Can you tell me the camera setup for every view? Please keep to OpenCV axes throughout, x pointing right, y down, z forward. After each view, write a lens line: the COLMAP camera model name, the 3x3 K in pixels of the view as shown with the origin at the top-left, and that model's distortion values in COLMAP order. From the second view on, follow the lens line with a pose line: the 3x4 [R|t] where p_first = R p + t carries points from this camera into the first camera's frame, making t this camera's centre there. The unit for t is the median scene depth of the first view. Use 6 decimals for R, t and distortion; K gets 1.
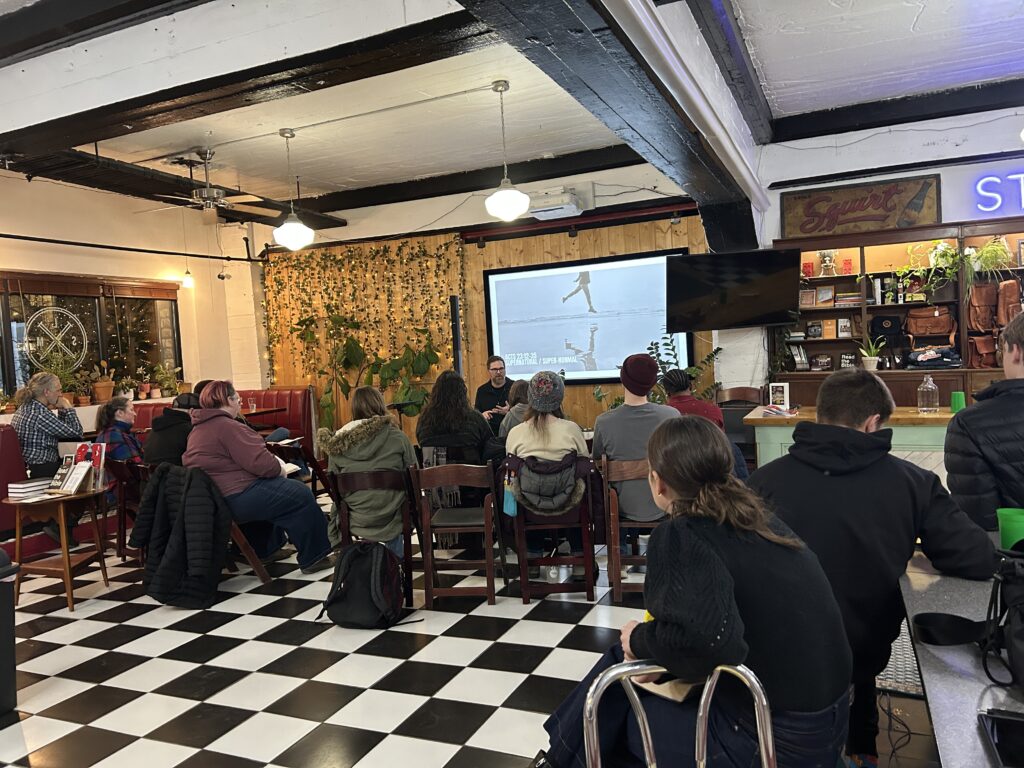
lens RADIAL K [[763.6, 0, 512.9], [0, 763.6, 382.1], [0, 0, 1]] dist [0.026710, -0.012984]
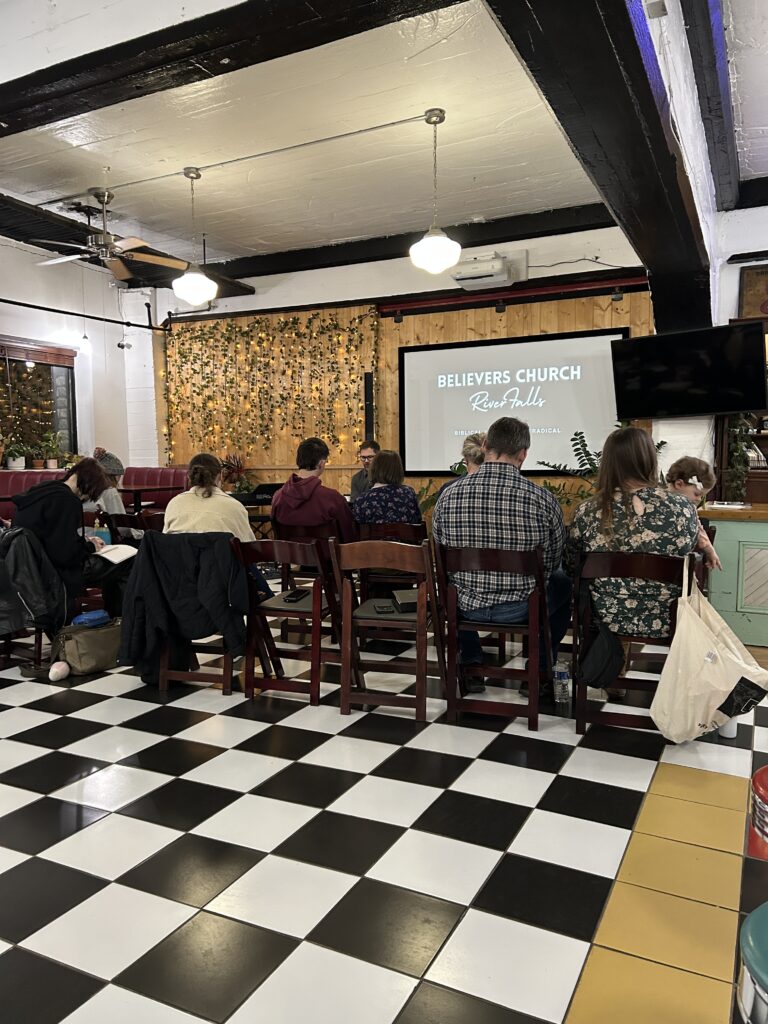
lens RADIAL K [[763.6, 0, 383.3], [0, 763.6, 515.5], [0, 0, 1]] dist [0.026710, -0.012984]
pose [[0.997745, 0.053291, -0.040810, -0.009661], [-0.051862, 0.998030, 0.035319, 0.025389], [0.042612, -0.033123, 0.998542, 0.074741]]
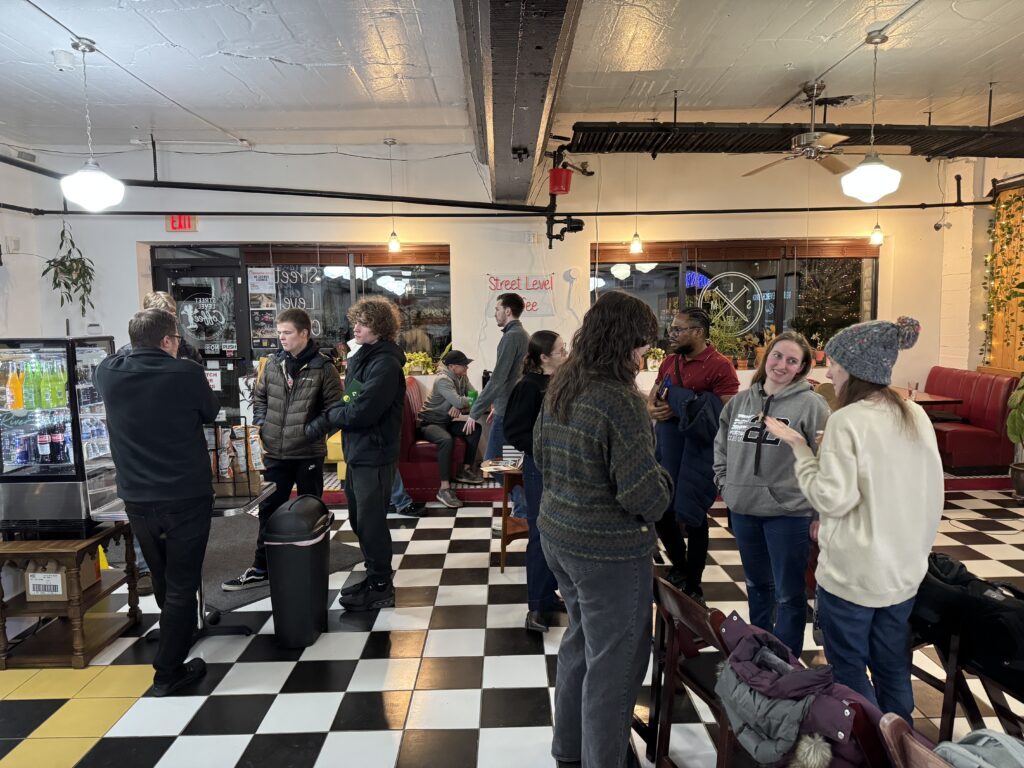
lens RADIAL K [[721.6, 0, 512.7], [0, 721.6, 385.6], [0, 0, 1]] dist [0.001171, -0.001631]
pose [[0.423235, 0.137674, -0.895499, 0.168671], [-0.051662, 0.990447, 0.127855, -0.052545], [0.904546, -0.007850, 0.426304, 0.306323]]
